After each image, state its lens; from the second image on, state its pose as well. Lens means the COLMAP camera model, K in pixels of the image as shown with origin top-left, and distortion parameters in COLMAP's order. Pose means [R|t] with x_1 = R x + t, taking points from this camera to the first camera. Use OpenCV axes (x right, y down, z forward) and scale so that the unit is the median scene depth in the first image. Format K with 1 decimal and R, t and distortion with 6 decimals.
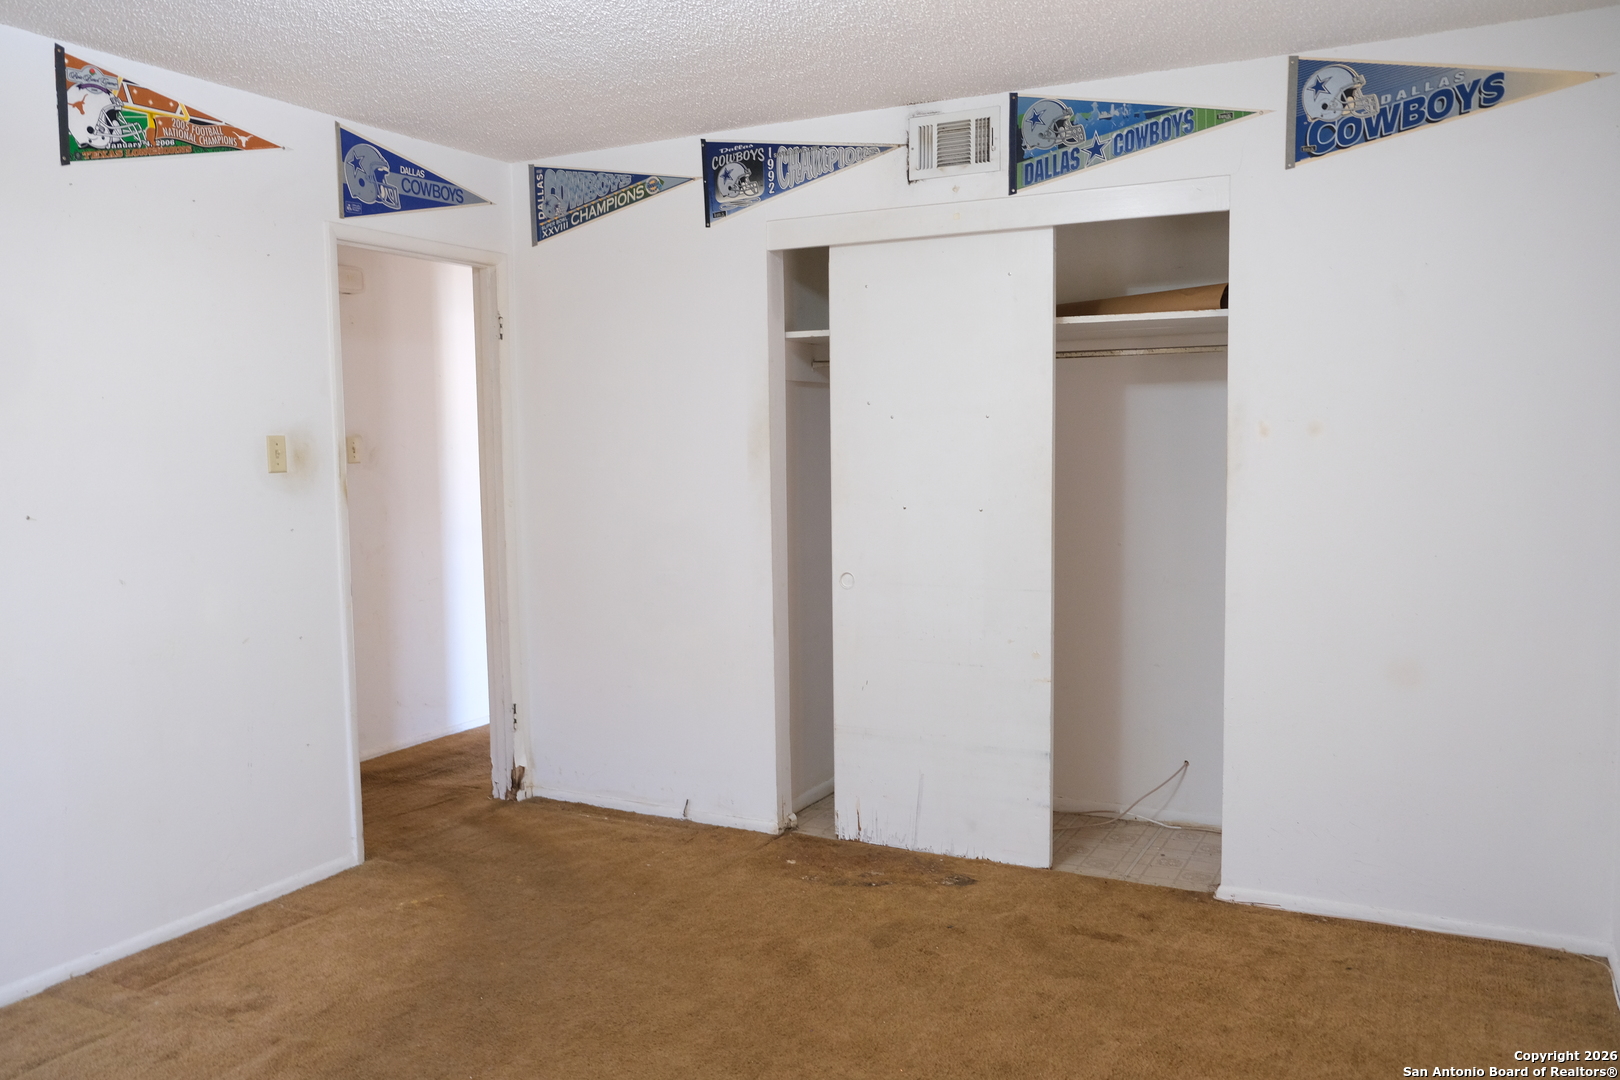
lens RADIAL K [[1268.1, 0, 812.6], [0, 1268.1, 542.4], [0, 0, 1]] dist [-0.033980, 0.027894]
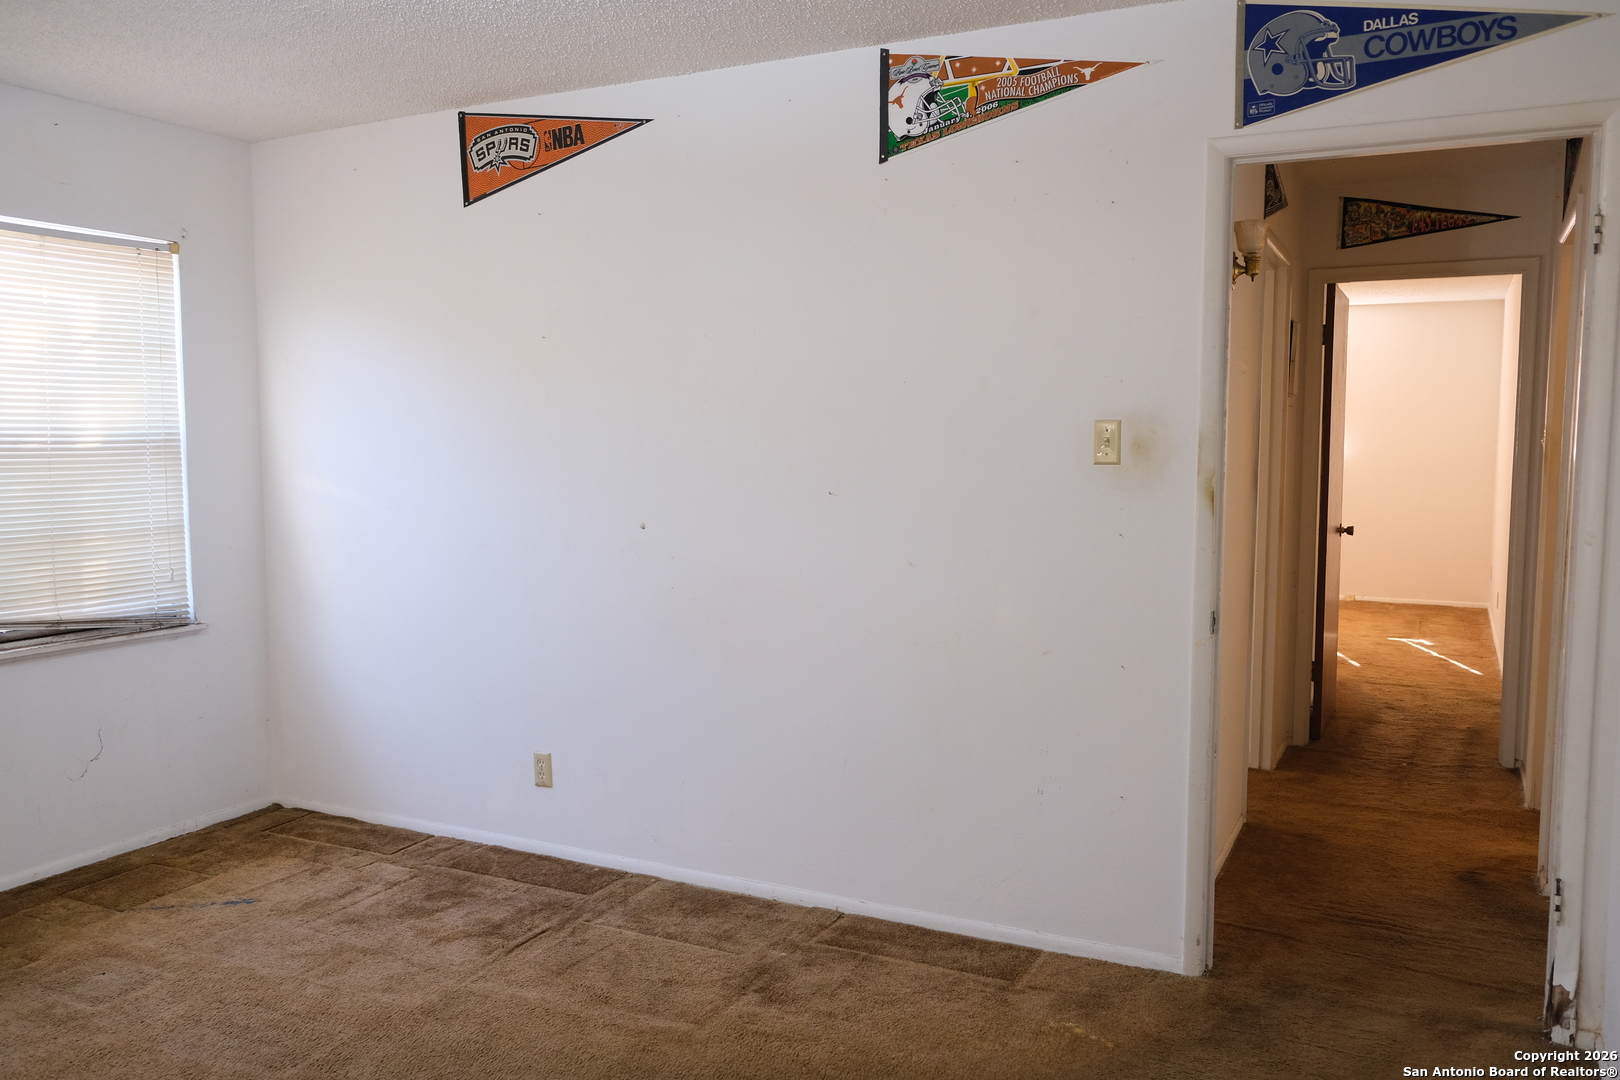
lens RADIAL K [[1268.1, 0, 809.8], [0, 1268.1, 546.0], [0, 0, 1]] dist [-0.033980, 0.027894]
pose [[0.002362, 0.102279, -0.994753, 0.462947], [-0.081779, 0.991444, 0.101745, -0.079410], [0.996648, 0.081110, 0.010706, 0.896499]]
